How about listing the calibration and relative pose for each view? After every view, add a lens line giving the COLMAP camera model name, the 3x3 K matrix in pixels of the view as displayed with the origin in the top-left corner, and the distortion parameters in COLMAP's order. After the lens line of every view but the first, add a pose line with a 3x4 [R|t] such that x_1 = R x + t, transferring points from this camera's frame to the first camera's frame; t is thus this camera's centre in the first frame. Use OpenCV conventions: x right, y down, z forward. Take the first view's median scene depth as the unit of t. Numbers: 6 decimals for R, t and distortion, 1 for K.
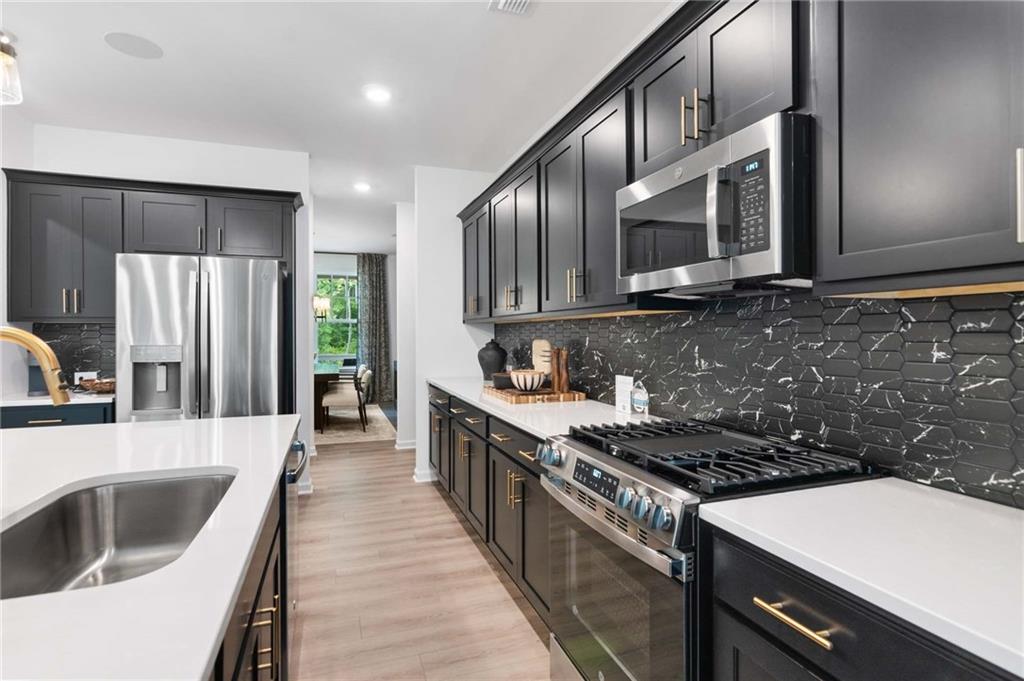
lens RADIAL K [[499.1, 0, 511.5], [0, 499.1, 338.3], [0, 0, 1]] dist [-0.002743, 0.002090]
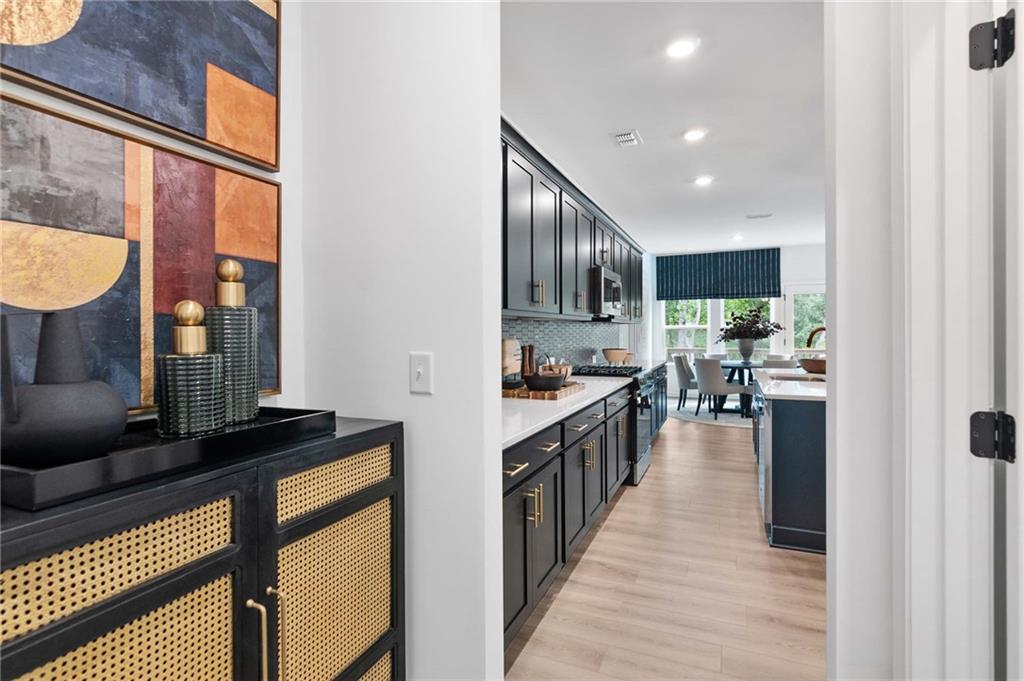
lens RADIAL K [[499.1, 0, 507.6], [0, 499.1, 335.7], [0, 0, 1]] dist [-0.002743, 0.002090]
pose [[-0.722242, 0.001739, 0.691639, -0.672508], [0.015590, 0.999784, 0.013766, -0.016935], [-0.691465, 0.020725, -0.722112, 1.911753]]
